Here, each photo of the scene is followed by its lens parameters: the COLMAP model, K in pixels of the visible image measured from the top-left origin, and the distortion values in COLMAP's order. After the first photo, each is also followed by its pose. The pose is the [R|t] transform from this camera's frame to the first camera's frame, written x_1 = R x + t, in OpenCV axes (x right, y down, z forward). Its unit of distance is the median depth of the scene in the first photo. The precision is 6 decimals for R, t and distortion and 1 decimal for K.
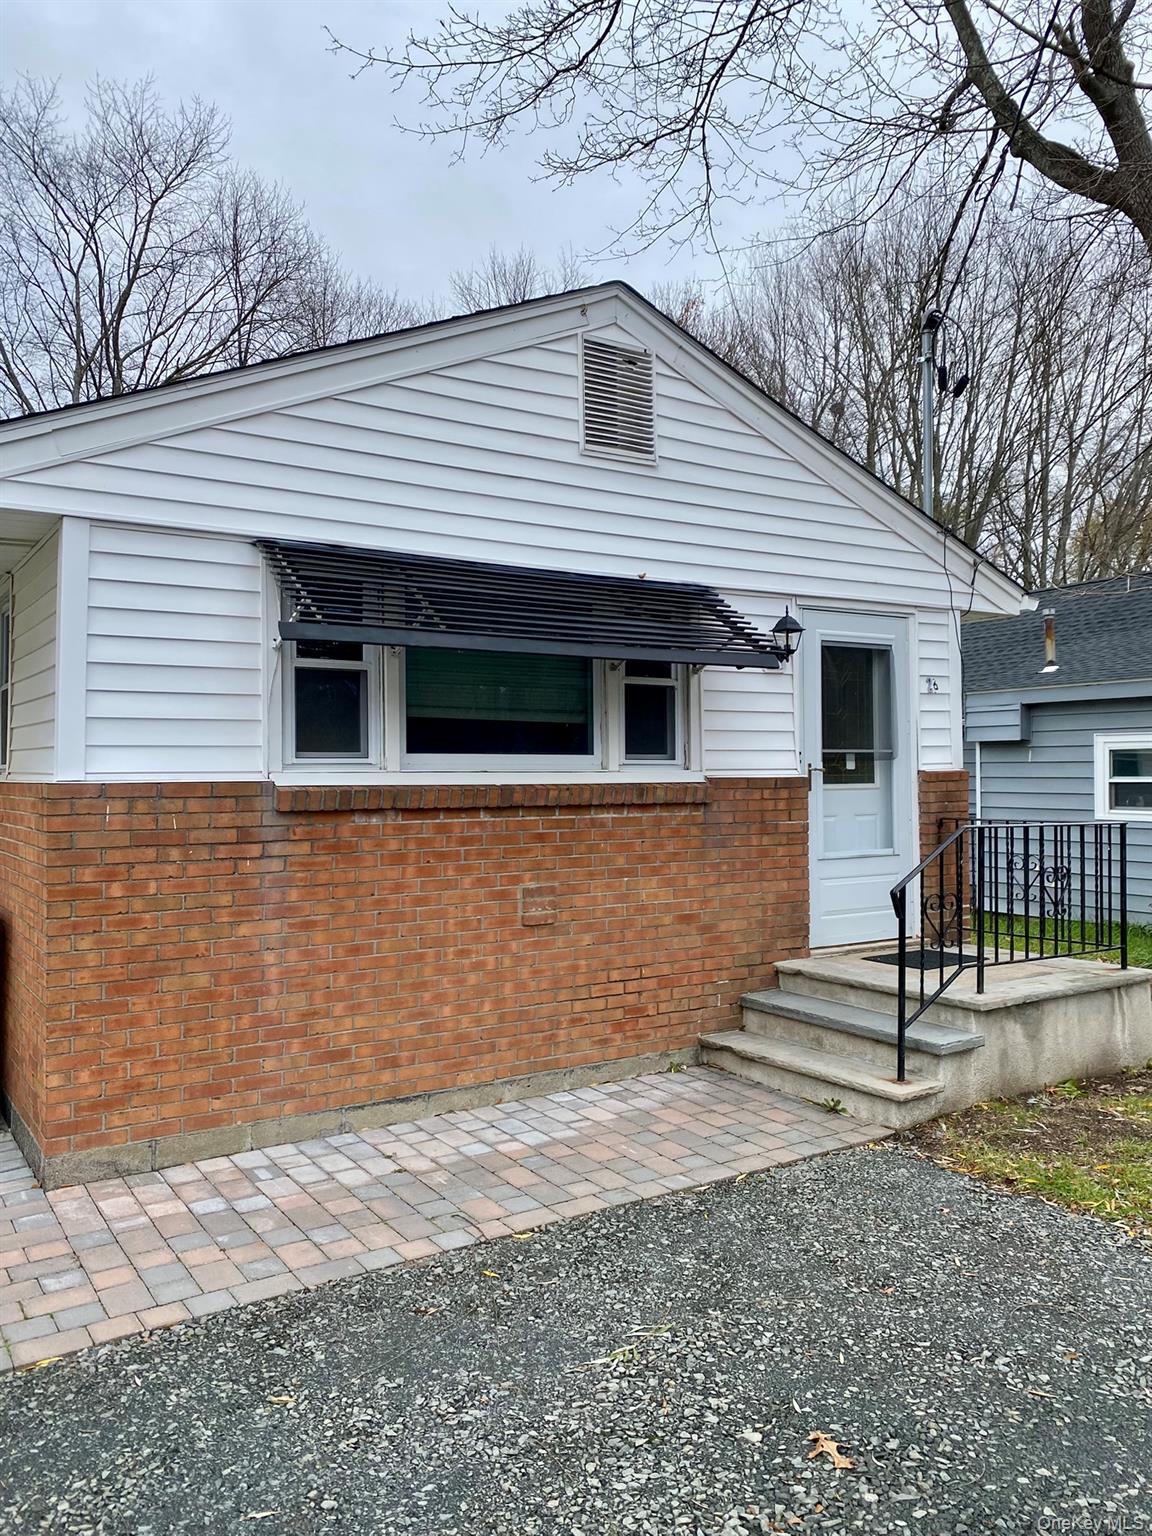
lens RADIAL K [[1174.0, 0, 573.7], [0, 1174.0, 751.6], [0, 0, 1]] dist [0.020804, -0.016731]
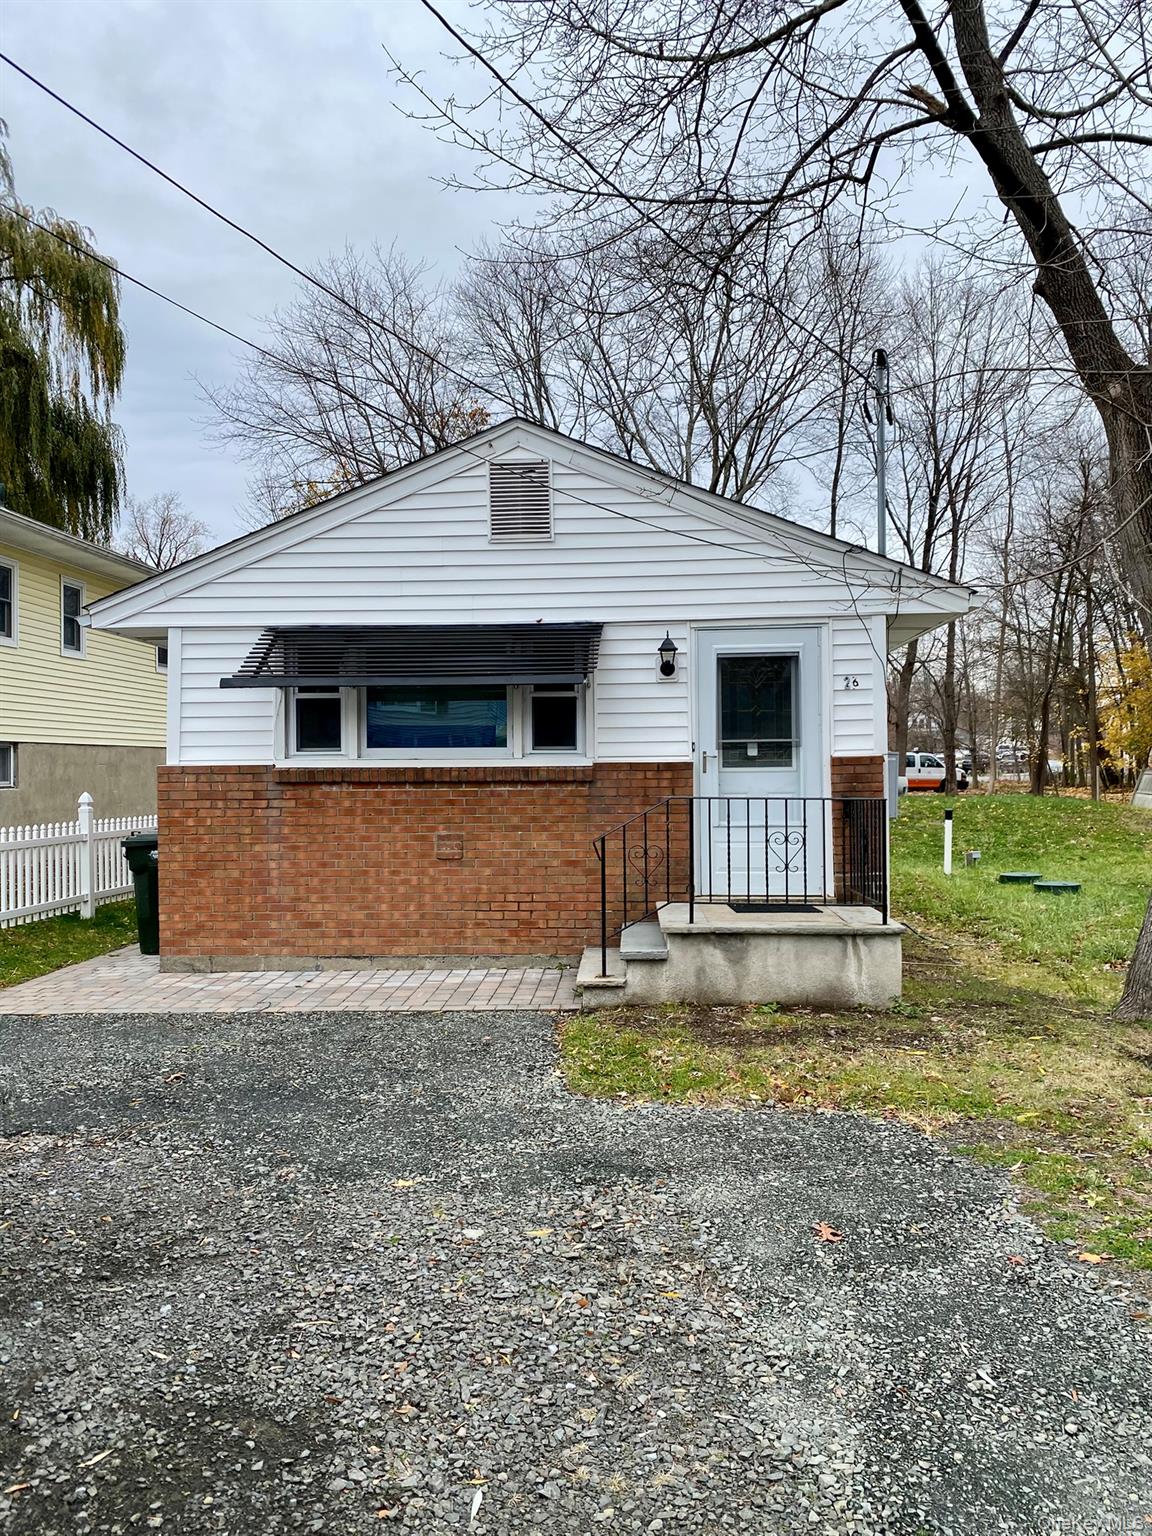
lens RADIAL K [[1174.0, 0, 576.4], [0, 1174.0, 775.4], [0, 0, 1]] dist [0.020804, -0.016731]
pose [[0.808974, 0.001774, -0.587841, 1.015498], [0.014578, 0.999627, 0.023079, 0.005805], [0.587663, -0.027240, 0.808647, -0.139962]]
